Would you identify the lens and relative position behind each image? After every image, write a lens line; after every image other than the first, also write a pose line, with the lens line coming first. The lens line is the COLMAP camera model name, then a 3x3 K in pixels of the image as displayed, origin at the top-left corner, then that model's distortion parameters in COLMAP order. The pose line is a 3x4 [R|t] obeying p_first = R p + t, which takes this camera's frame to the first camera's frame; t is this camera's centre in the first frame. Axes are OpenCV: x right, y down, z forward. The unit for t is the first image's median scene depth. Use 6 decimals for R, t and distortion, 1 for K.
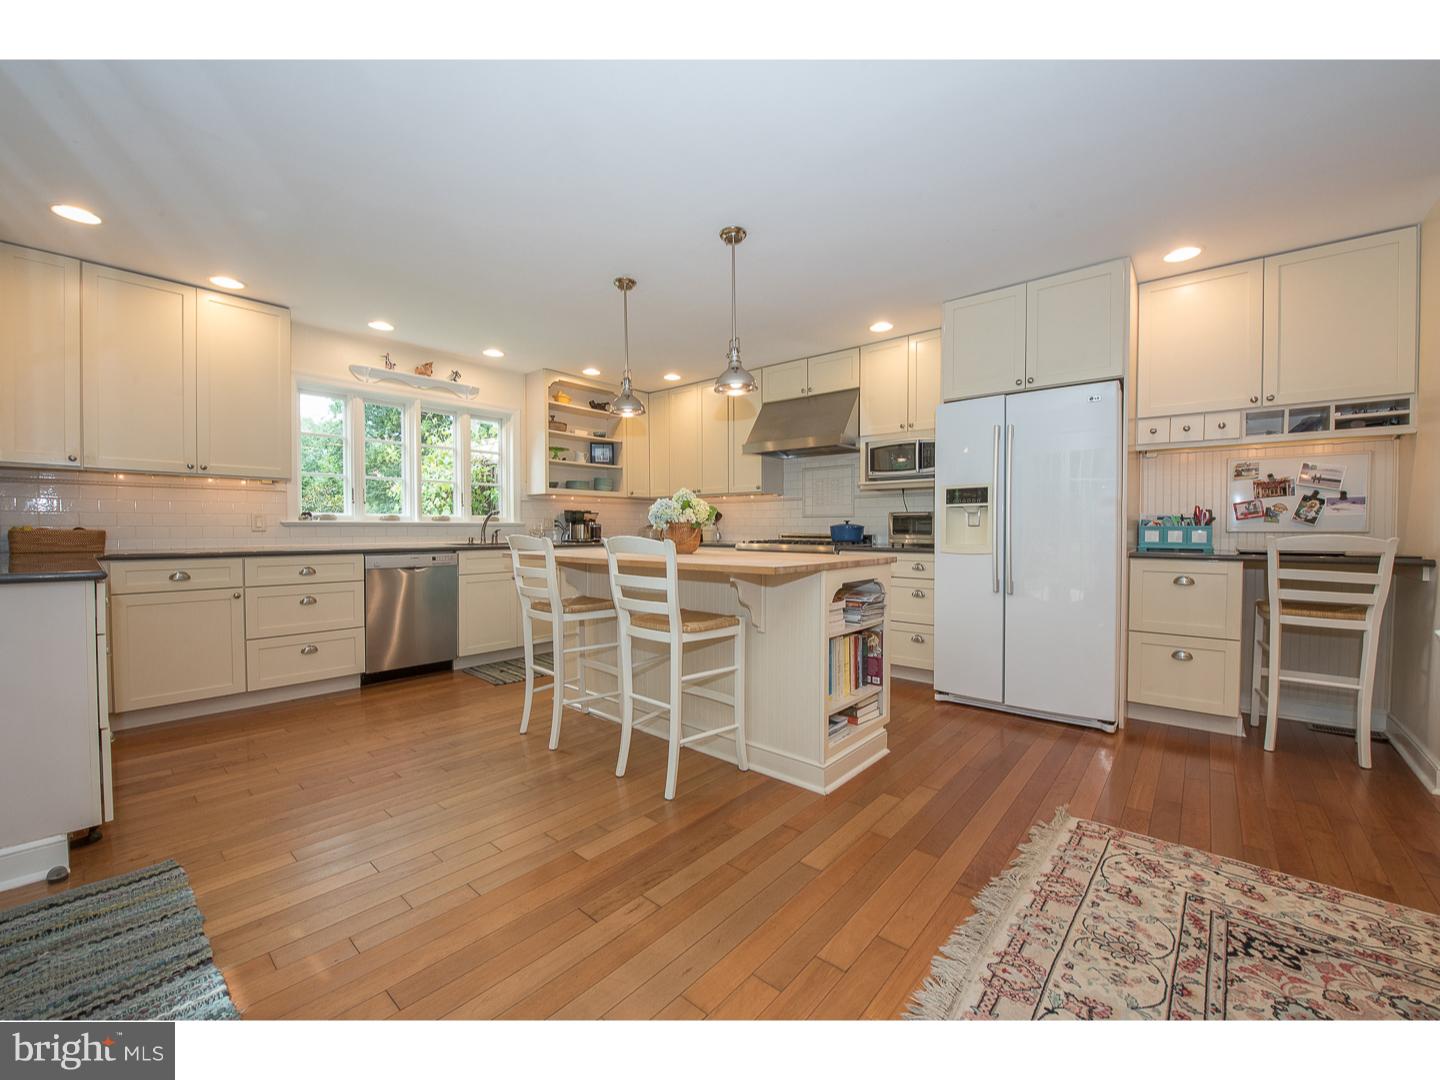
lens RADIAL K [[575.0, 0, 713.6], [0, 575.0, 543.4], [0, 0, 1]] dist [-0.019896, 0.000179]
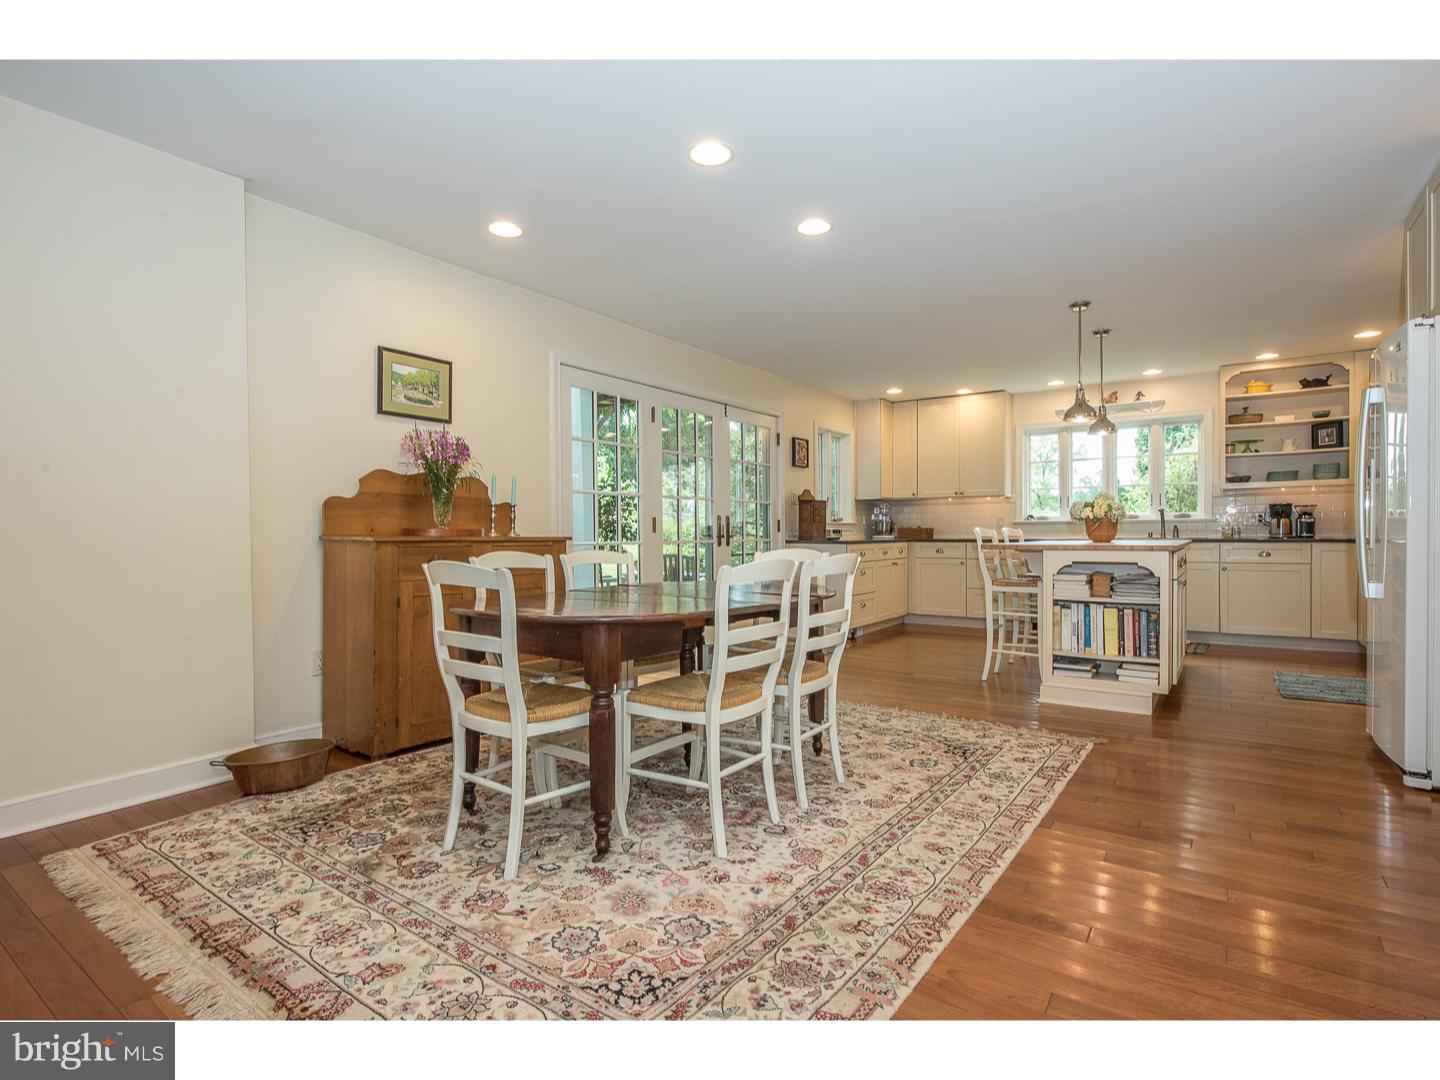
lens RADIAL K [[733.6, 0, 720.6], [0, 733.6, 538.9], [0, 0, 1]] dist [0.000248, -0.000007]
pose [[0.091988, 0.006552, -0.995739, 0.907686], [-0.018548, 0.999816, 0.004865, 0.010959], [0.995587, 0.018021, 0.092093, -0.000704]]
